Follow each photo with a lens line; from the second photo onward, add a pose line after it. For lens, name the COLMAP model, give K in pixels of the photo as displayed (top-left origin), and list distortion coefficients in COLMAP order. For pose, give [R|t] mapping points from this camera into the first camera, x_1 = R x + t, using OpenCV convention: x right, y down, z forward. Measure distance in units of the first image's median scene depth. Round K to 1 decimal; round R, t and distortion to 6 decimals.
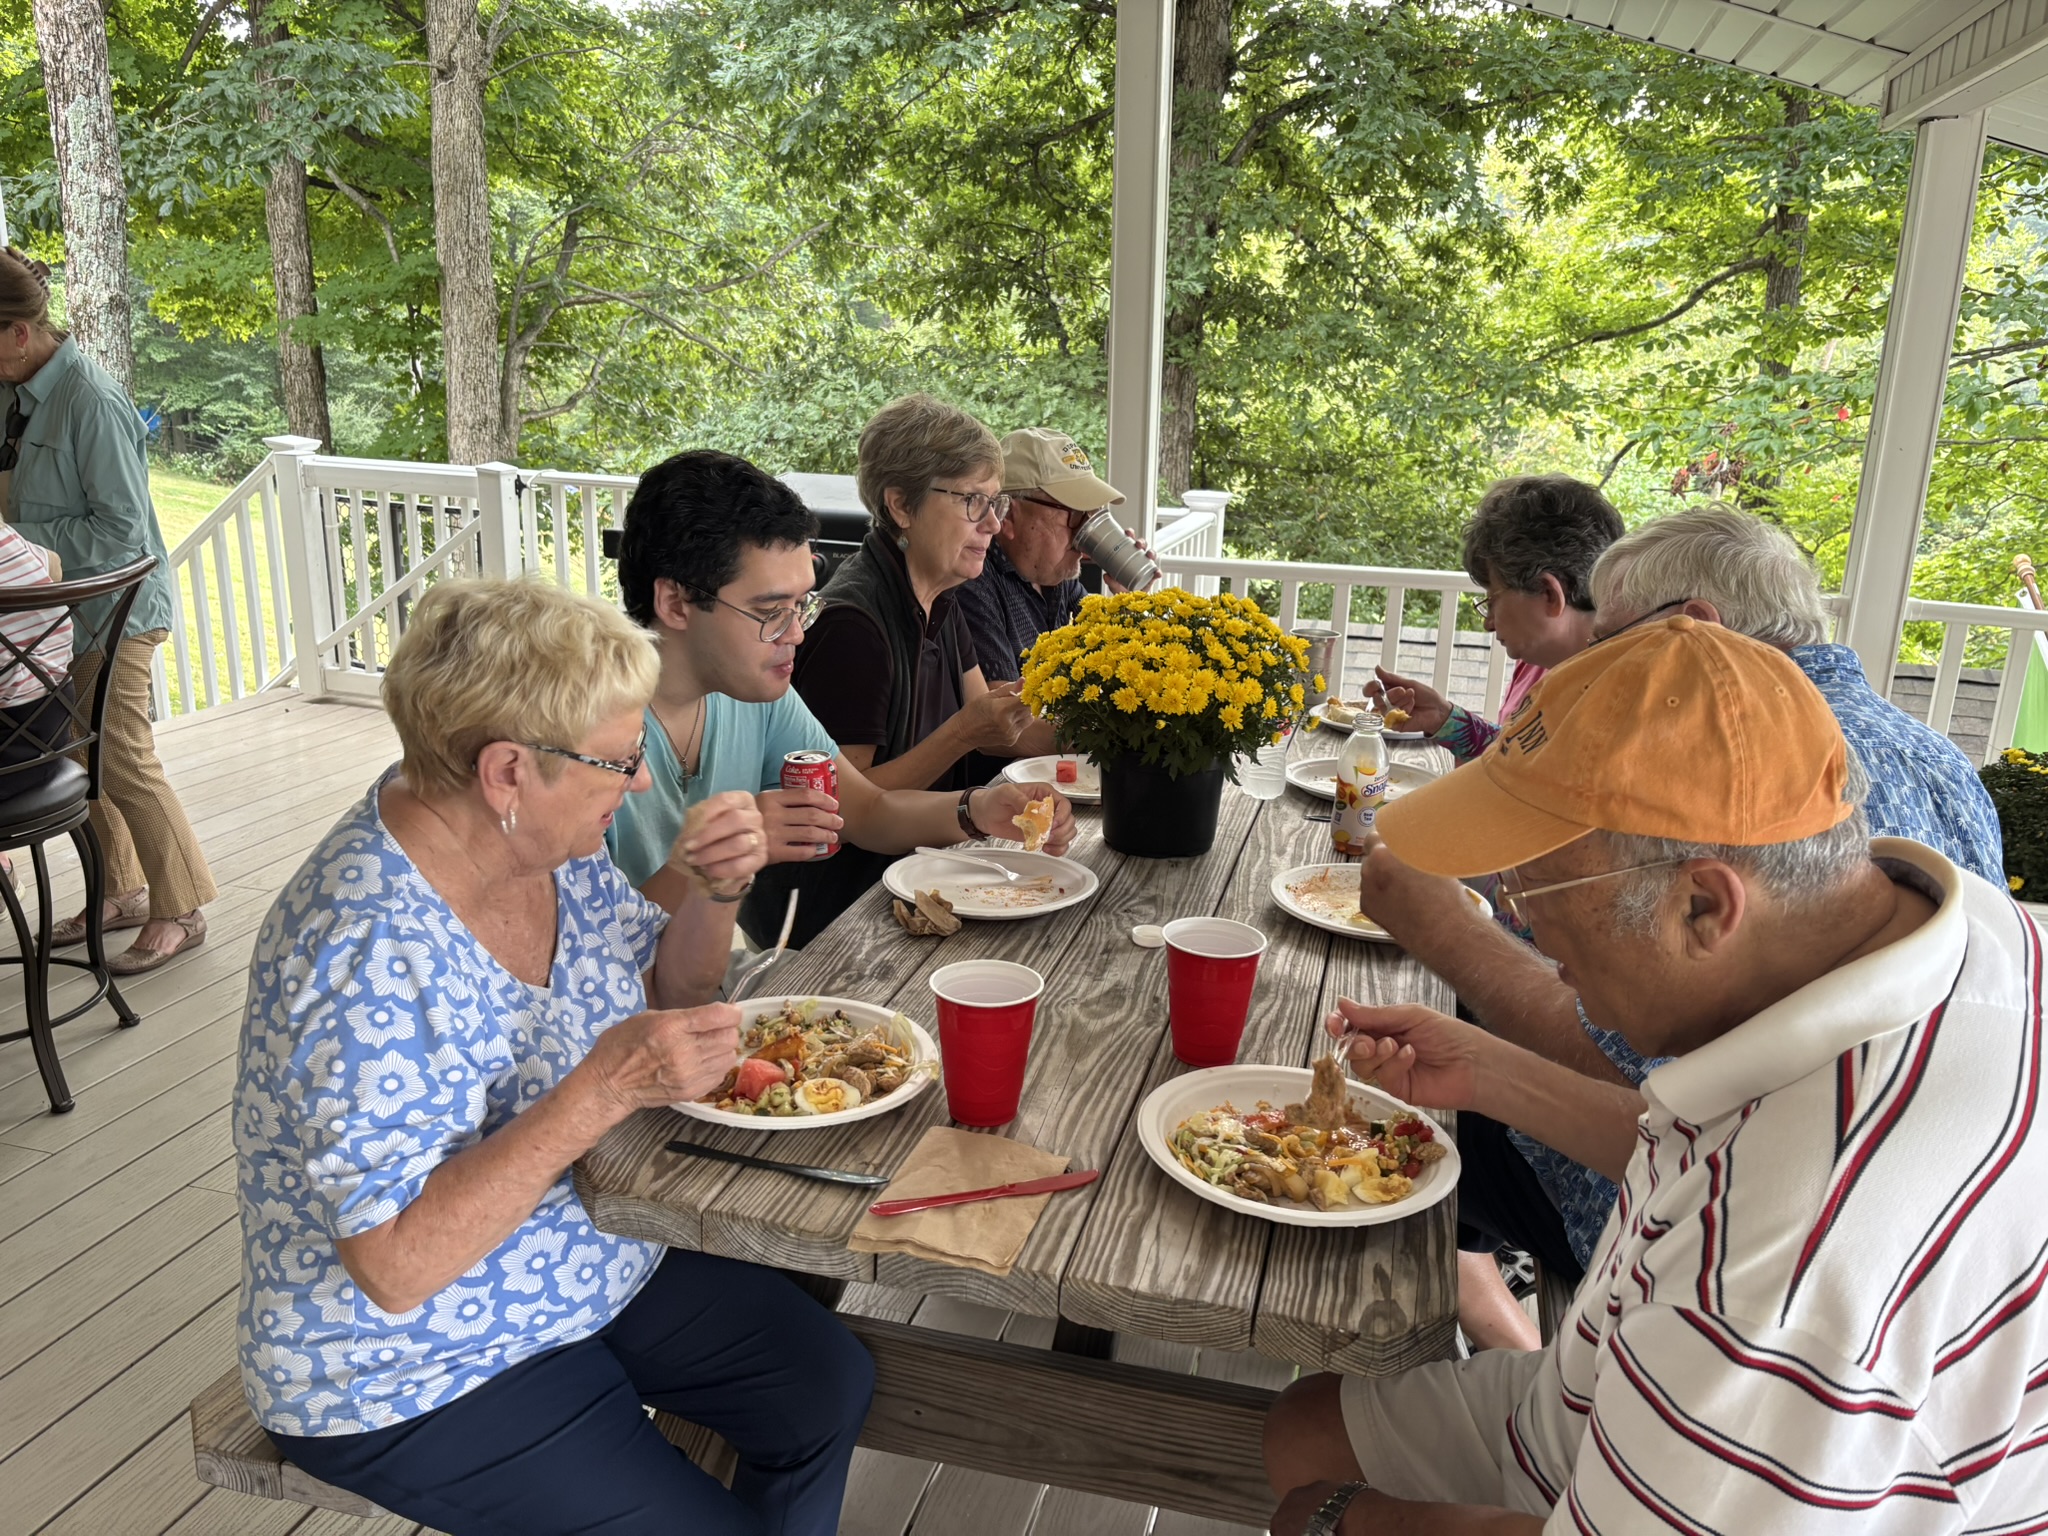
lens RADIAL K [[1542.5, 0, 1038.2], [0, 1542.5, 779.0], [0, 0, 1]] dist [0.041694, -0.061011]
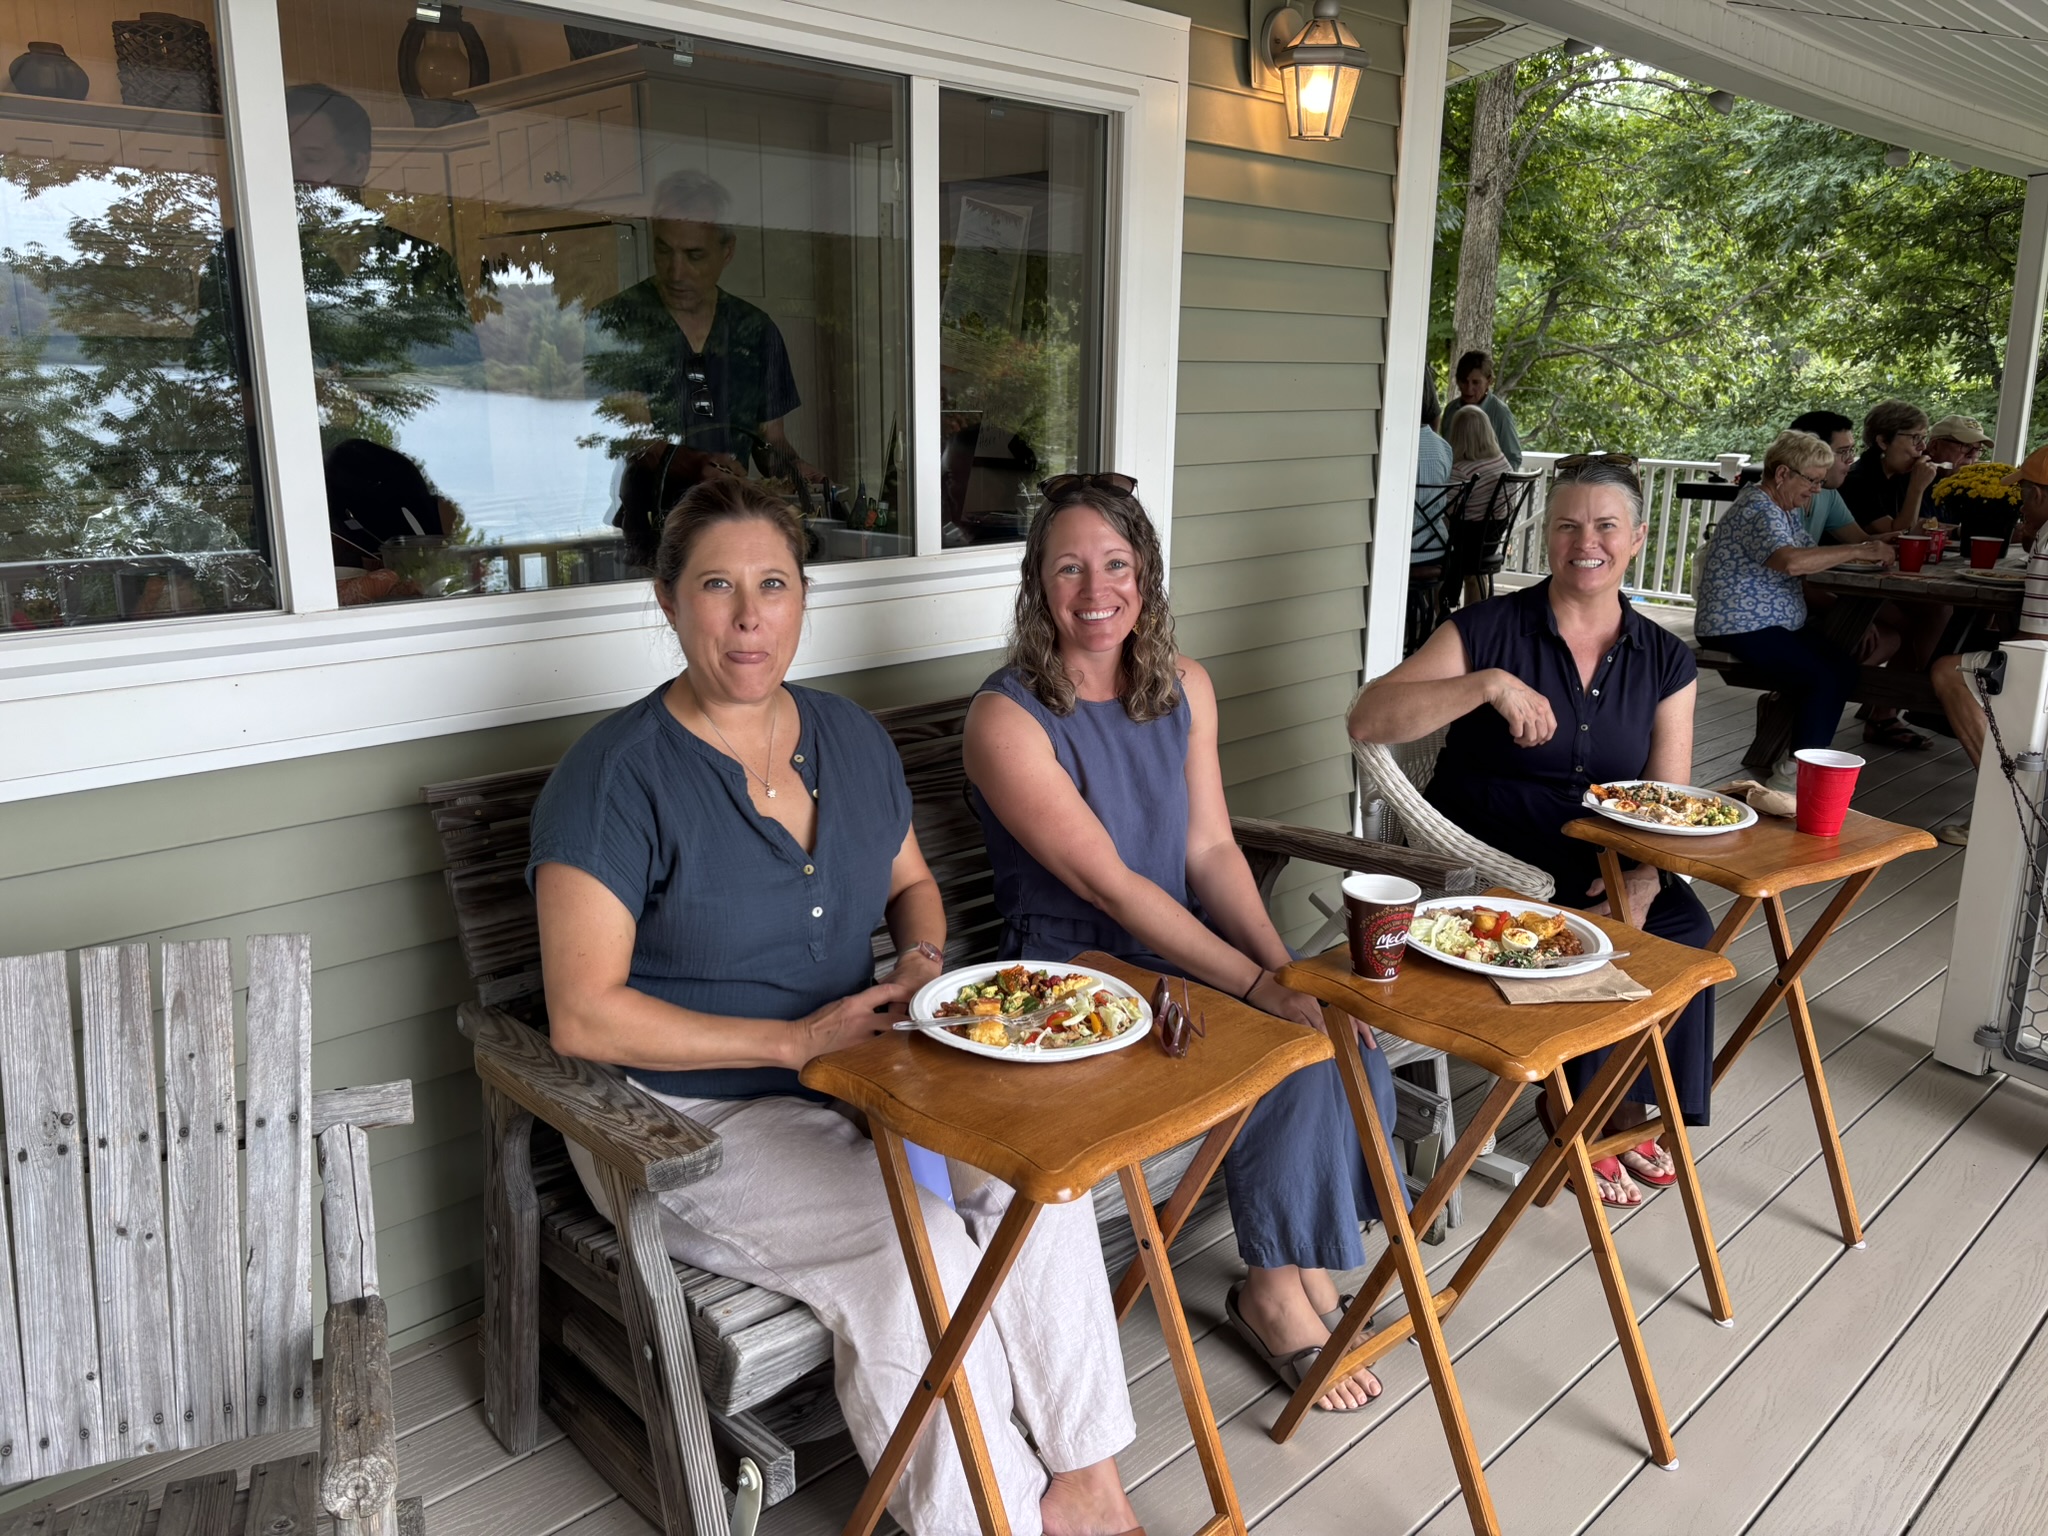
lens RADIAL K [[1542.5, 0, 1033.3], [0, 1542.5, 776.4], [0, 0, 1]] dist [0.041694, -0.061011]
pose [[0.860346, 0.106836, -0.498389, 0.006311], [-0.122016, 0.992526, 0.002129, 0.091164], [0.494892, 0.058980, 0.866951, -0.319672]]
